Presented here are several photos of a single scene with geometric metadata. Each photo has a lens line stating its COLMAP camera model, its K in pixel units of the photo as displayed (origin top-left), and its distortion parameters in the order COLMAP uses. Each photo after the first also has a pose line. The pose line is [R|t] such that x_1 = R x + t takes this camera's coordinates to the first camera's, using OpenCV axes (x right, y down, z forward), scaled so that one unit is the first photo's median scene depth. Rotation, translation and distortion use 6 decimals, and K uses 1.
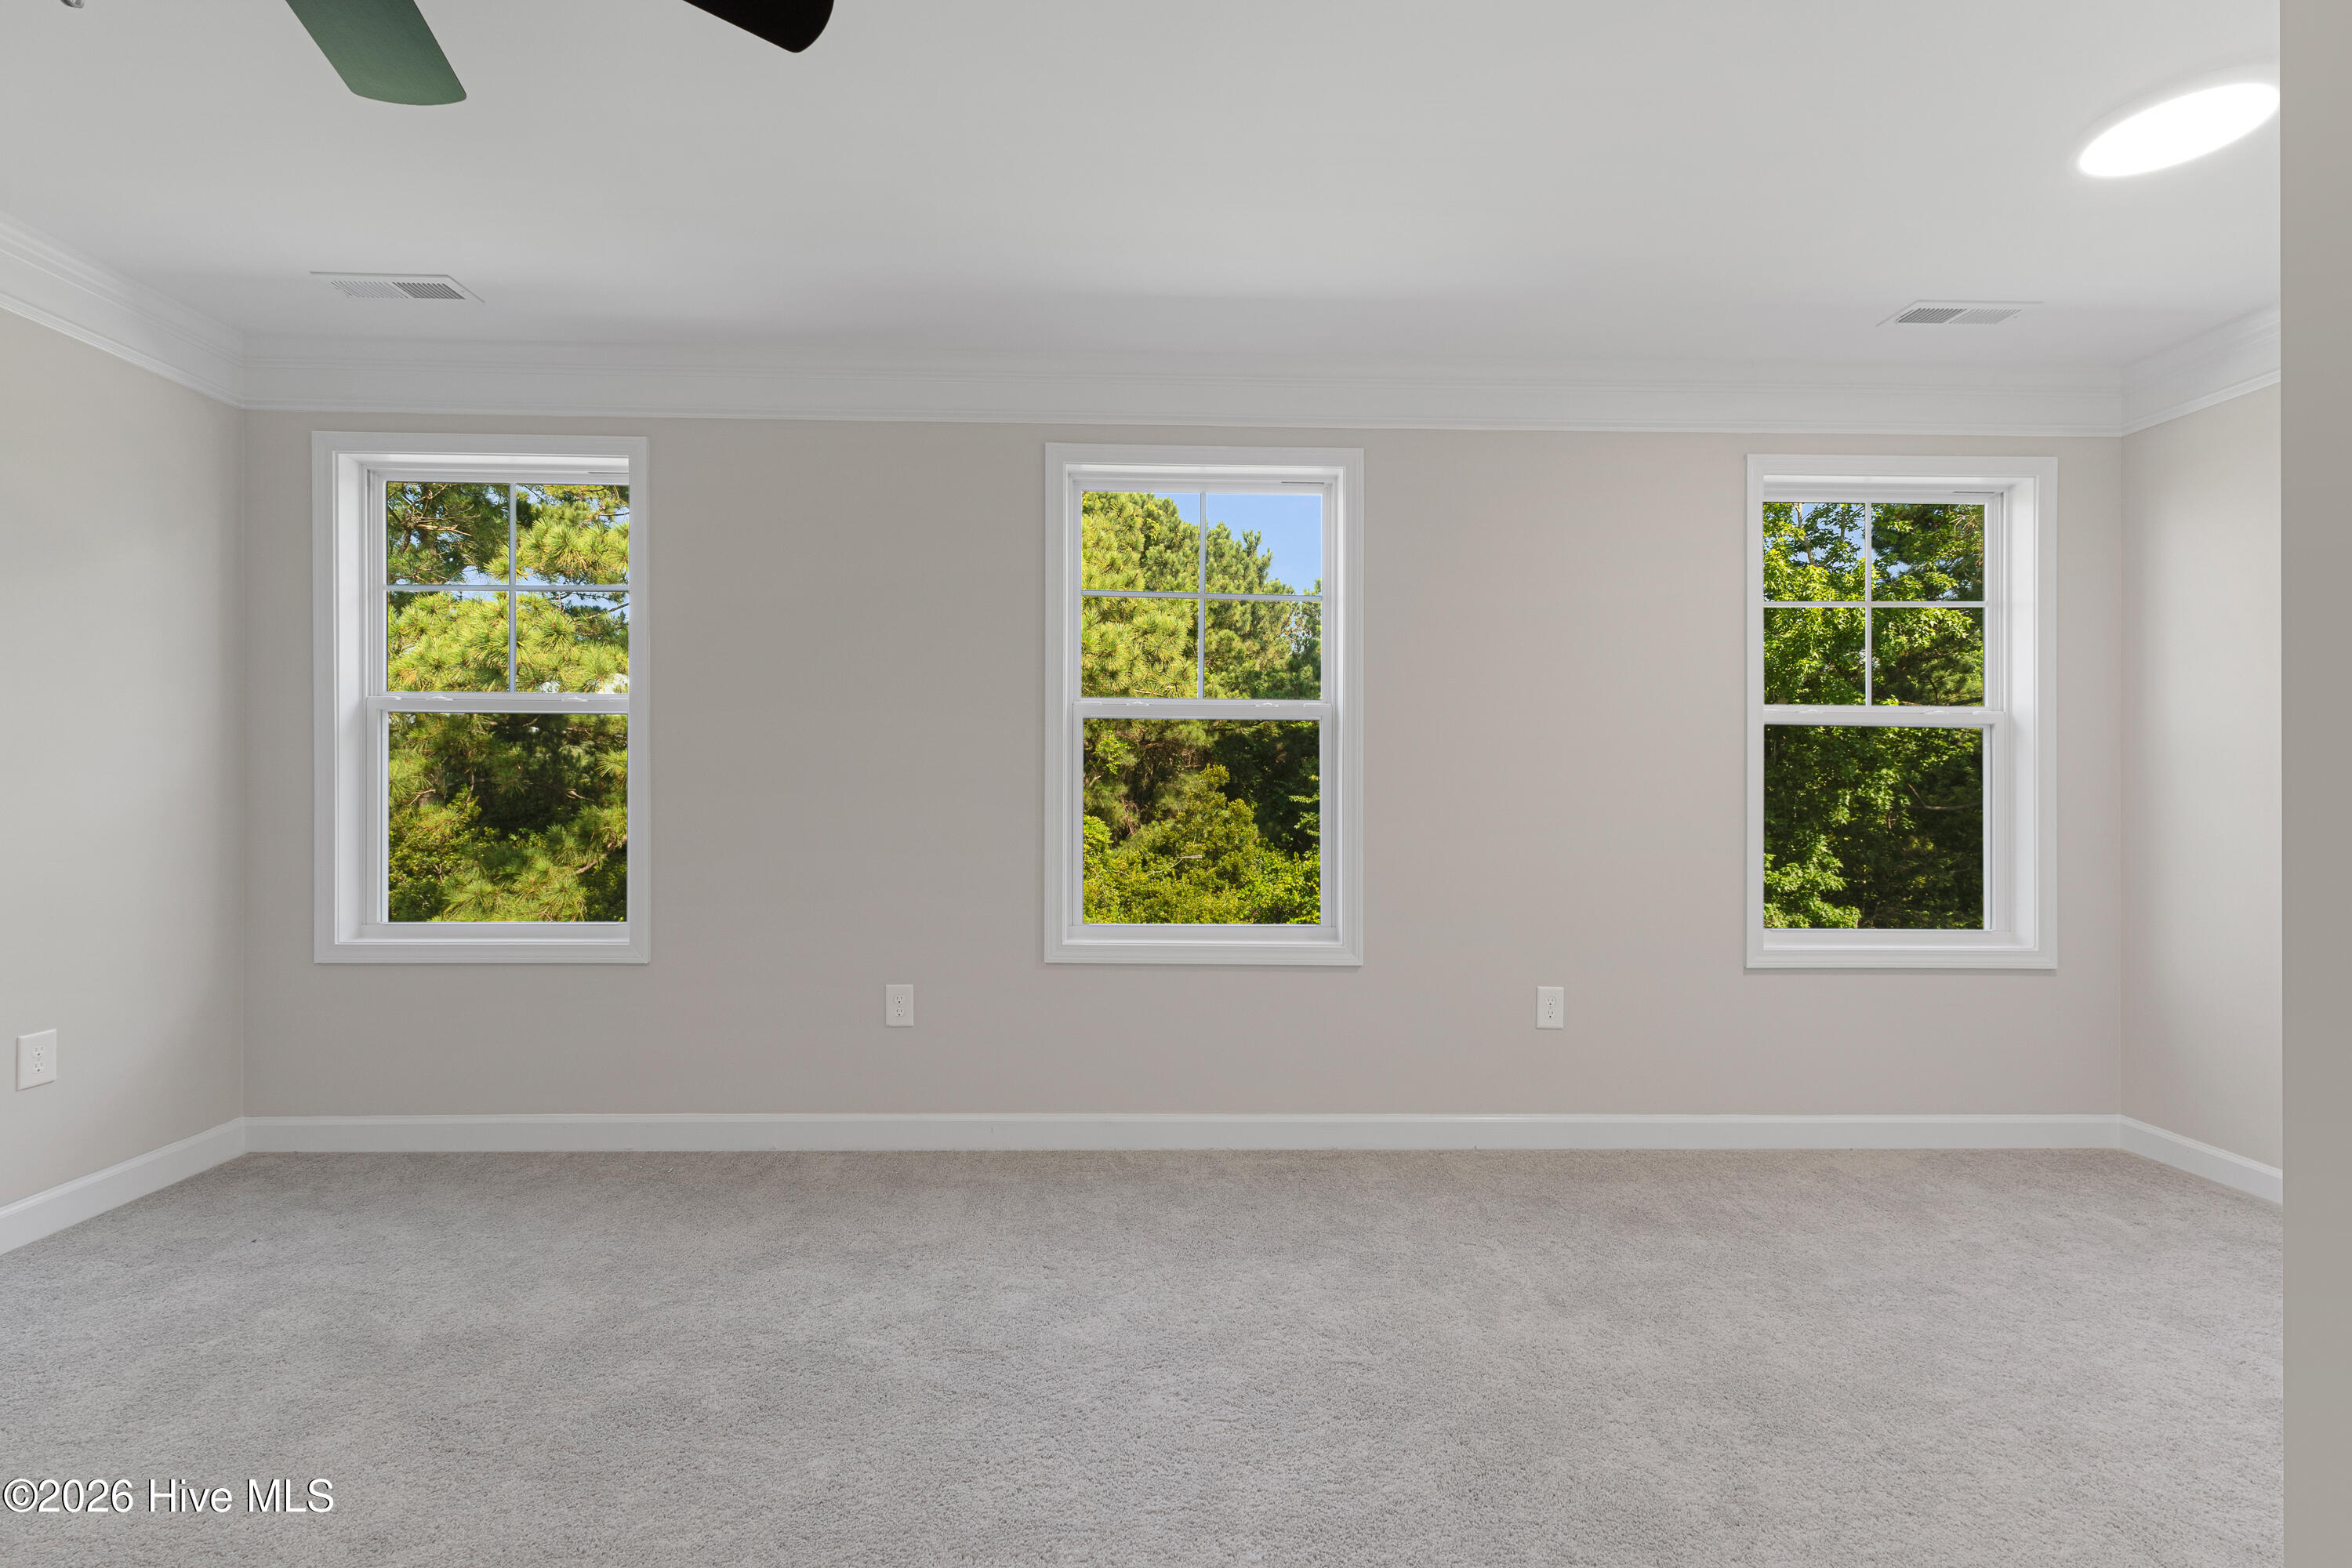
lens RADIAL K [[1000.3, 0, 1175.8], [0, 1000.3, 777.0], [0, 0, 1]] dist [0.003749, 0.001079]
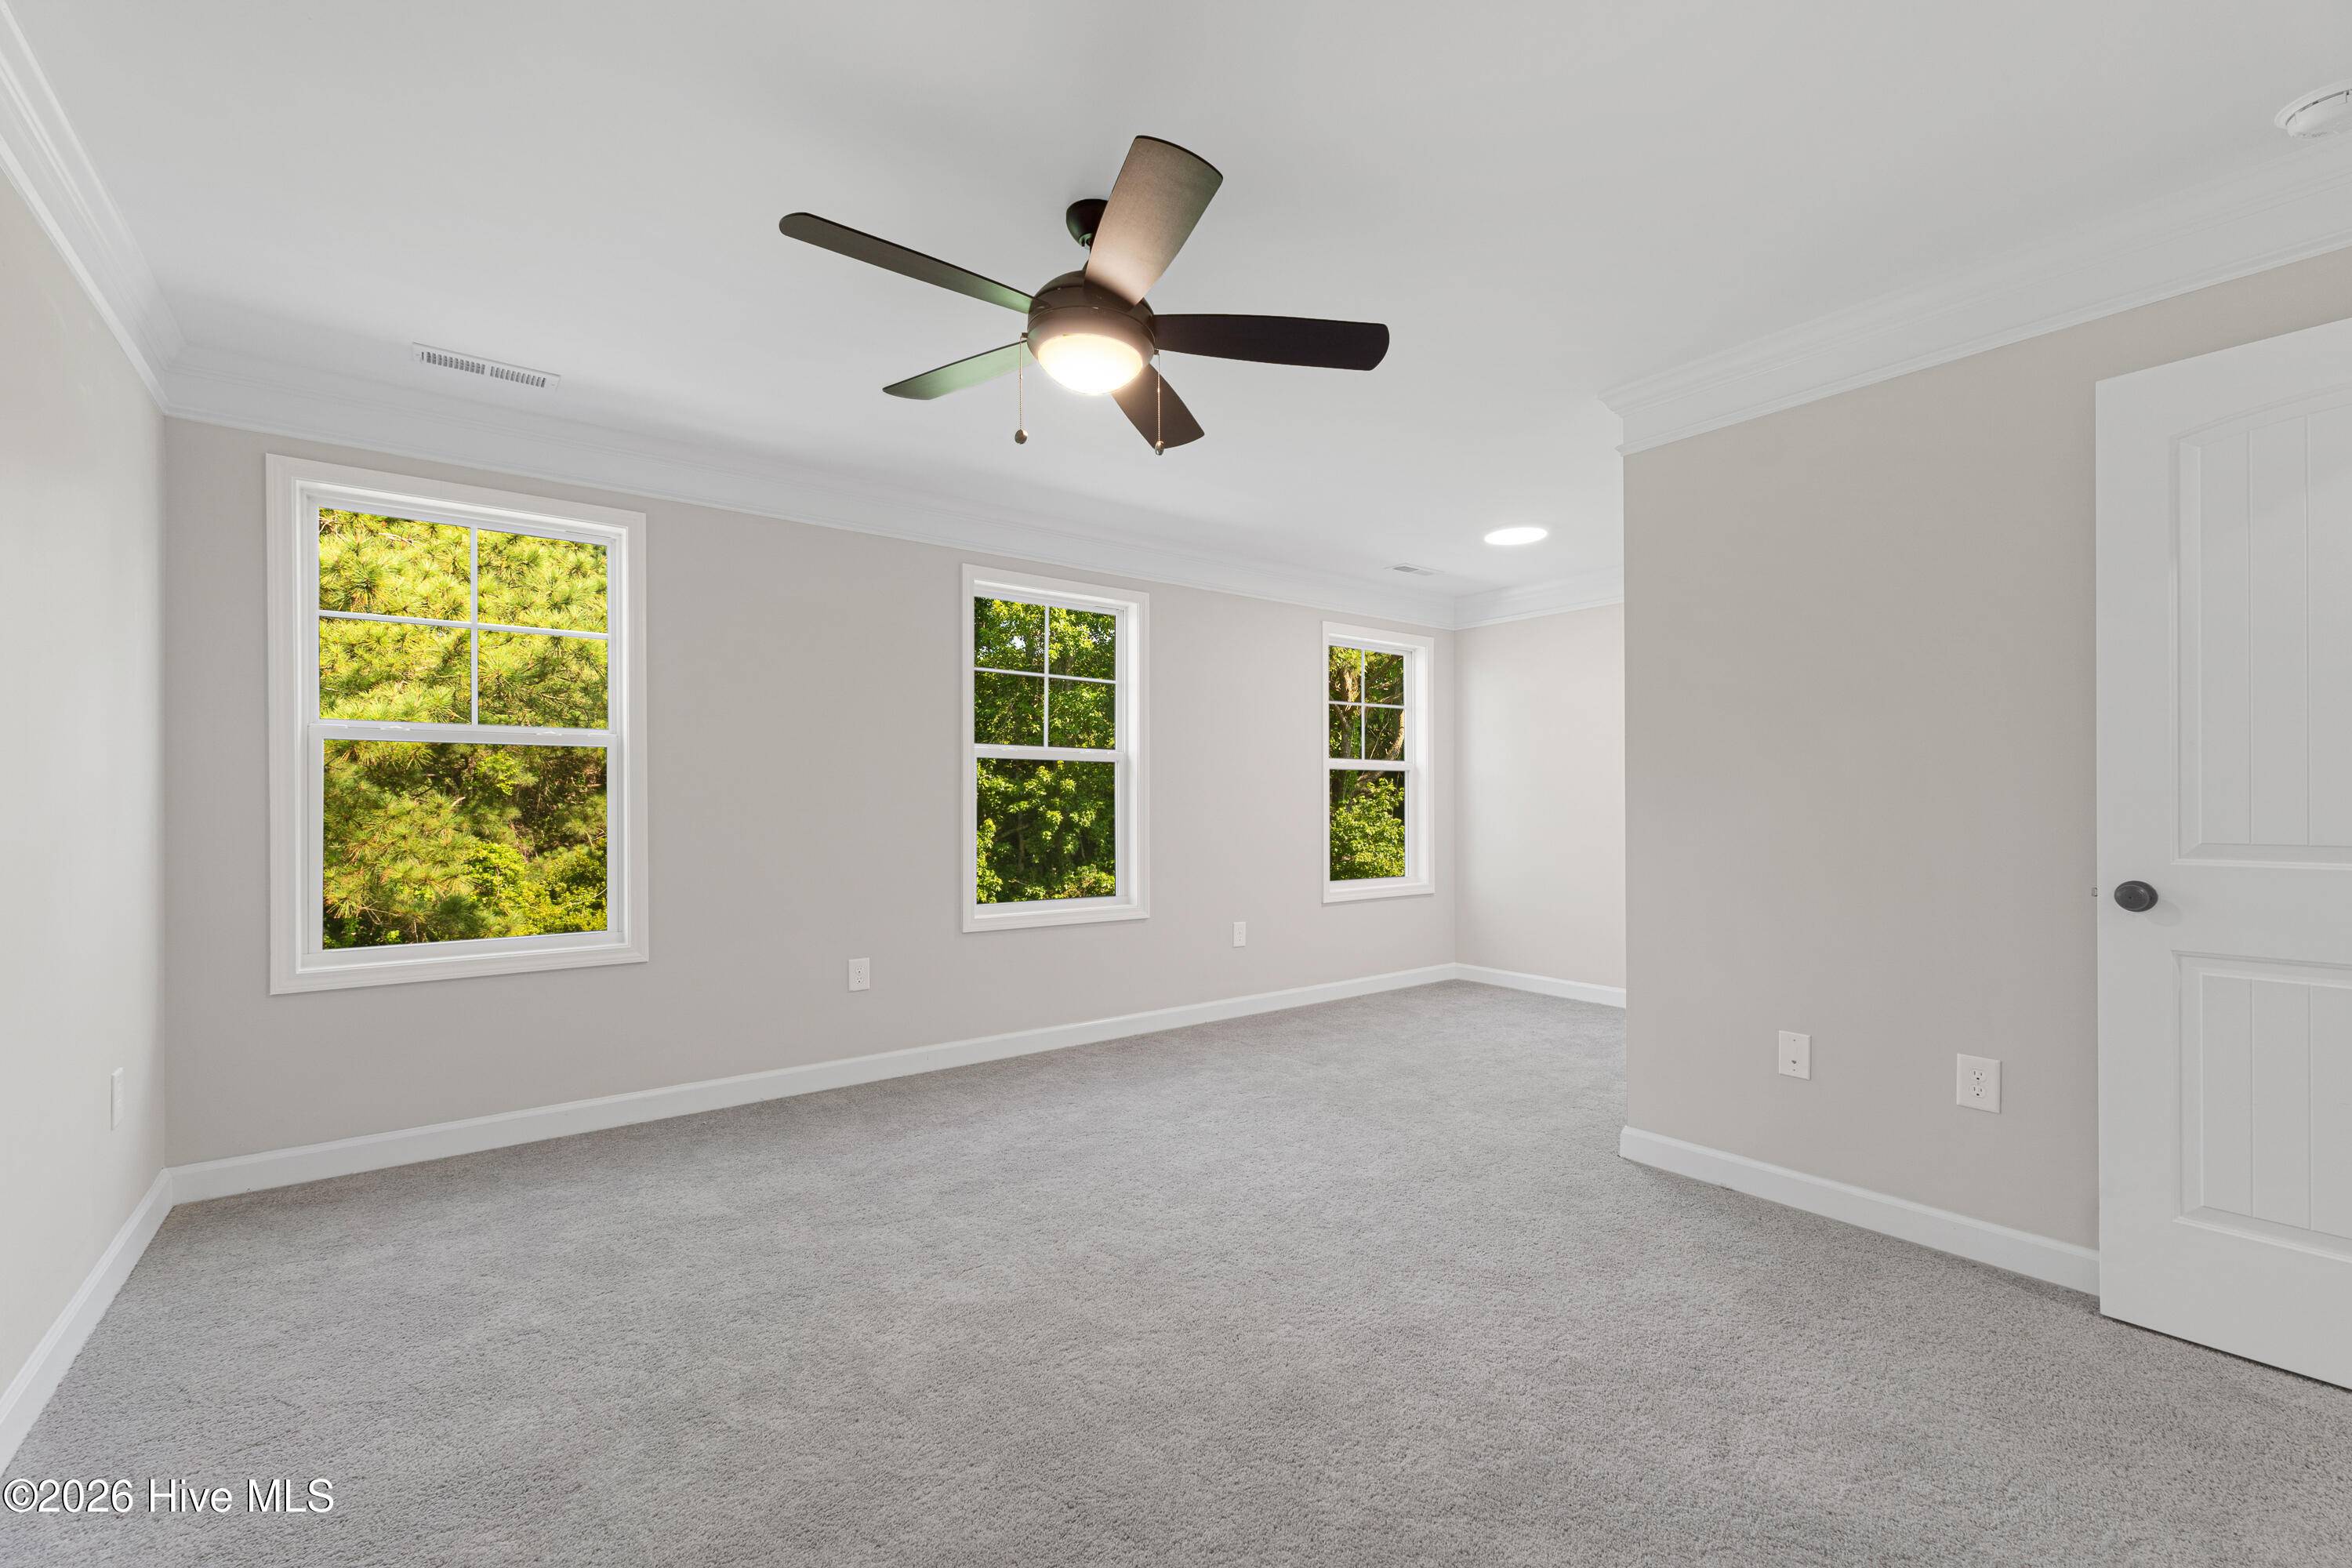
lens RADIAL K [[1000.3, 0, 1181.3], [0, 1000.3, 798.4], [0, 0, 1]] dist [0.003749, 0.001079]
pose [[0.808093, -0.005467, 0.589029, -0.718691], [0.003967, 0.999985, 0.003839, -0.007918], [-0.589041, -0.000765, 0.808103, -0.320900]]
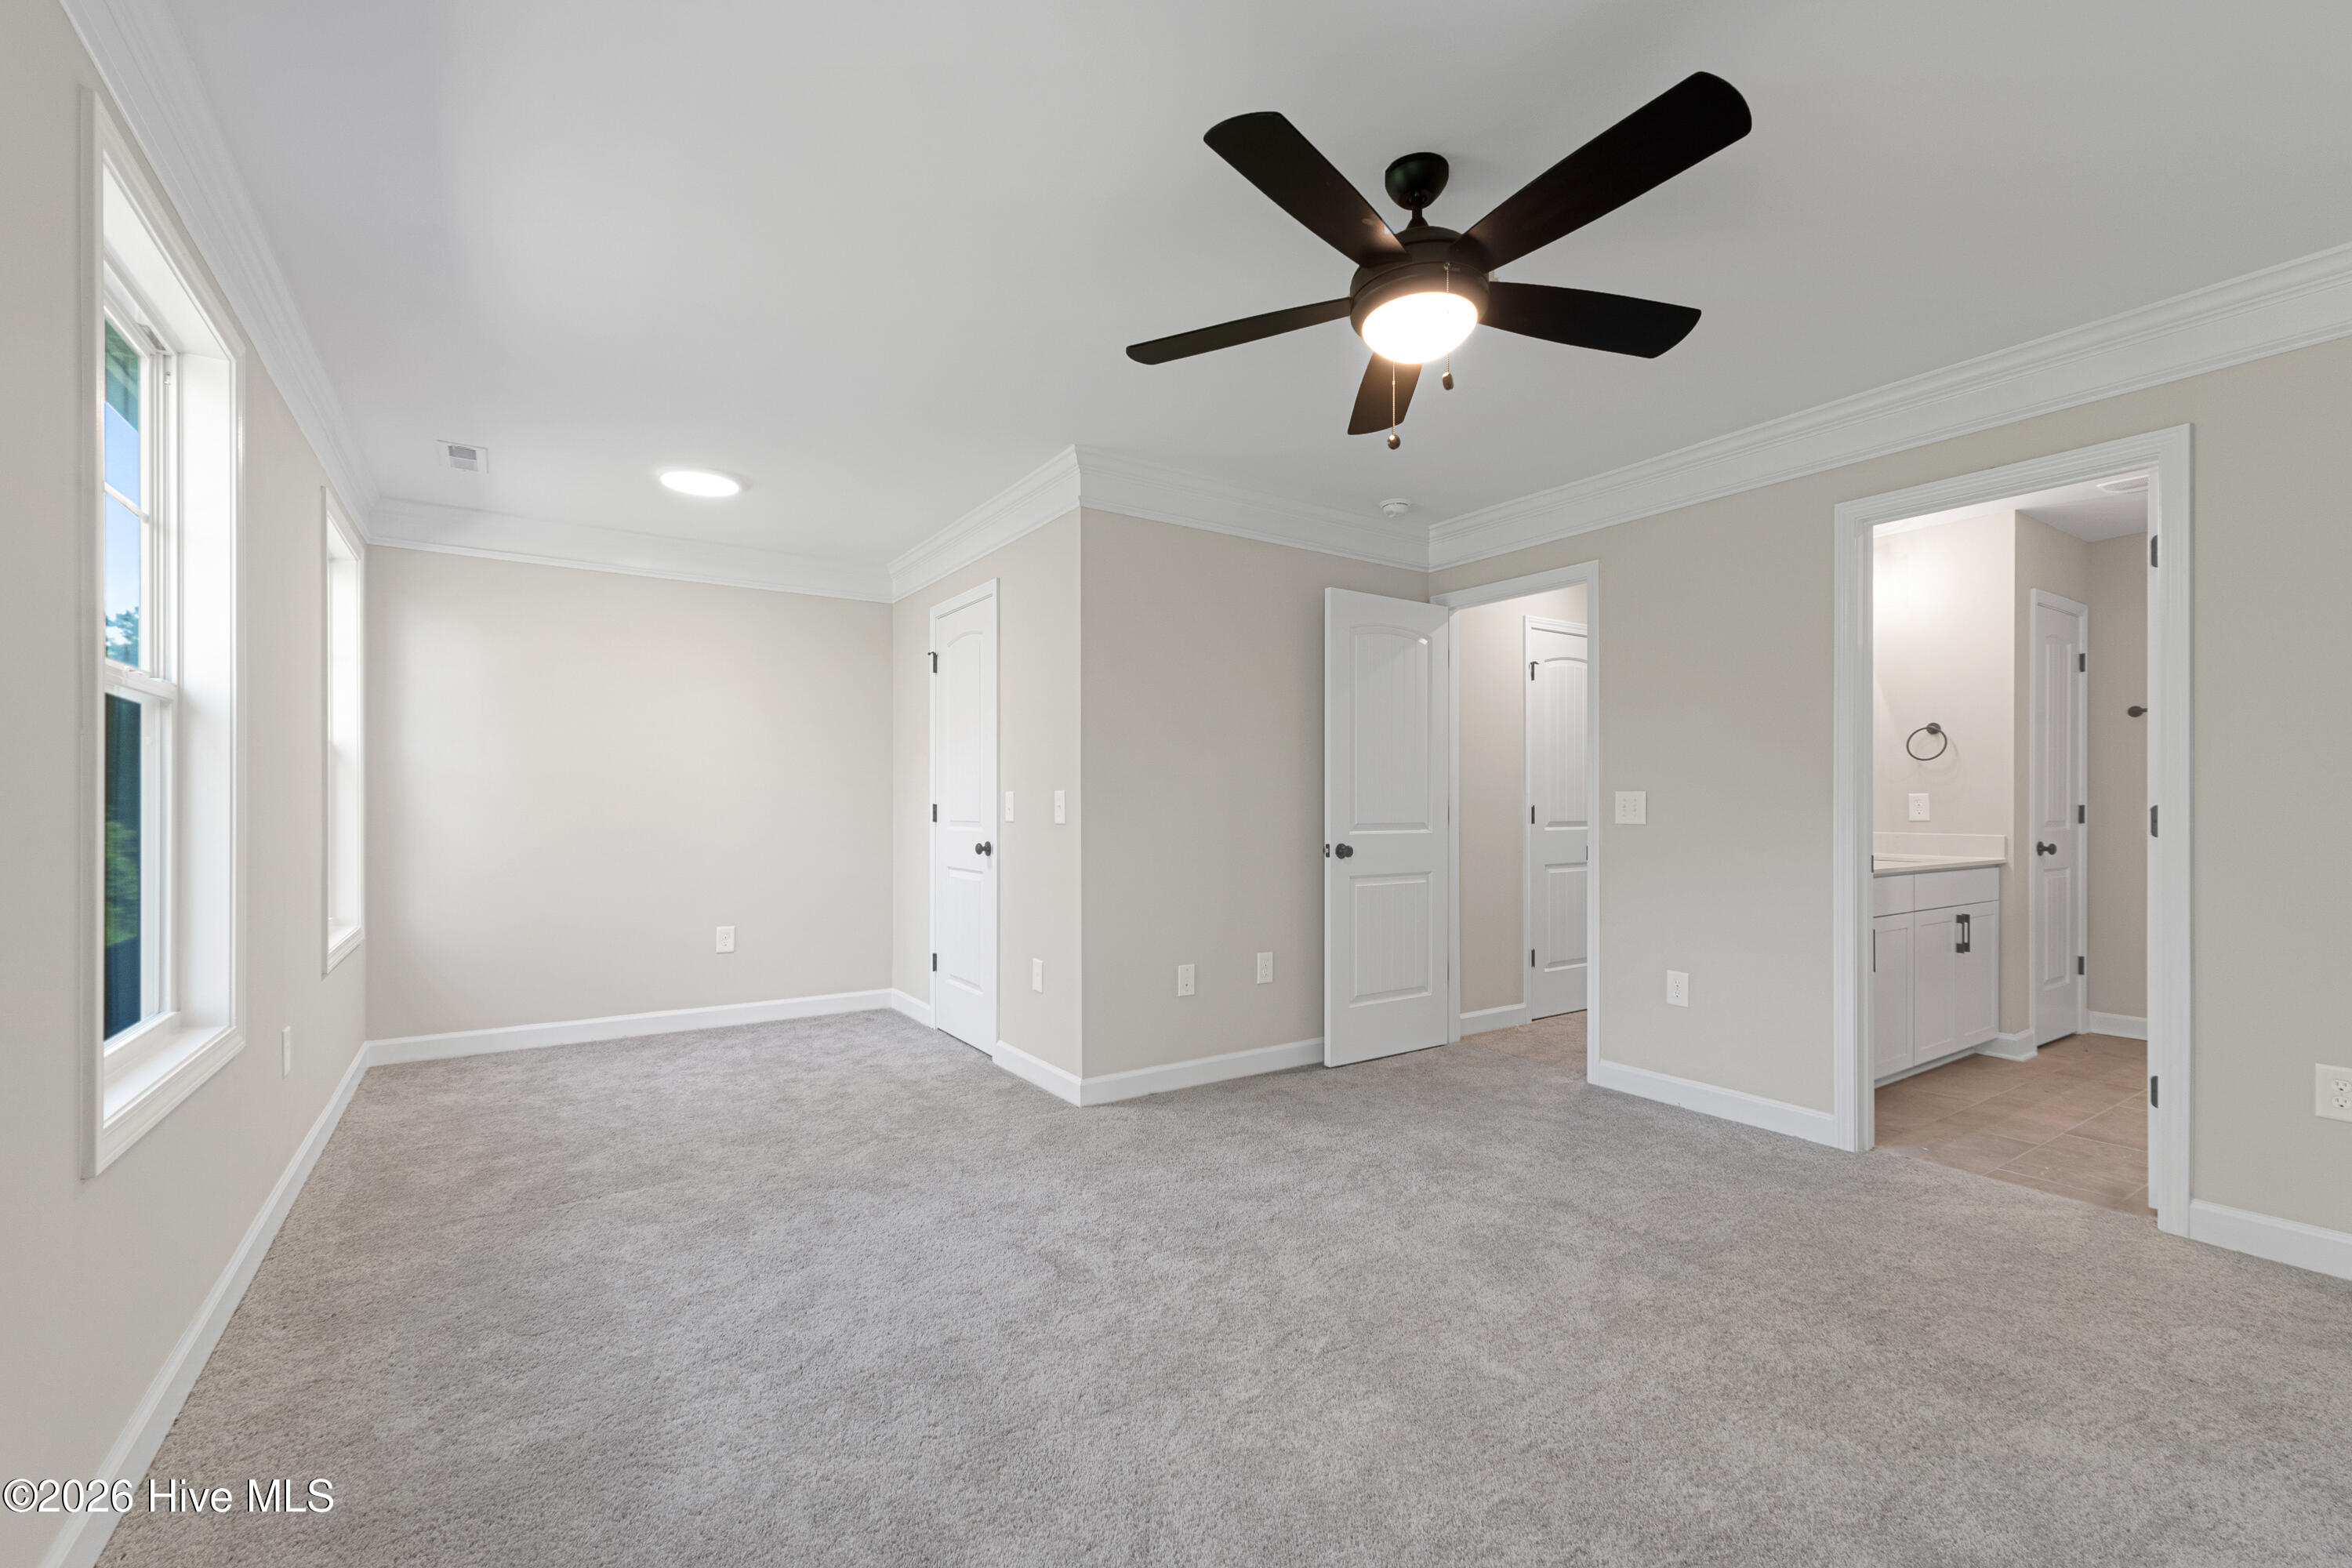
lens RADIAL K [[1000.3, 0, 1191.9], [0, 1000.3, 807.7], [0, 0, 1]] dist [0.003749, 0.001079]
pose [[-0.561165, -0.004112, 0.827694, -0.806742], [-0.013145, 0.999906, -0.003945, 0.014545], [-0.827599, -0.013093, -0.561166, 0.846451]]
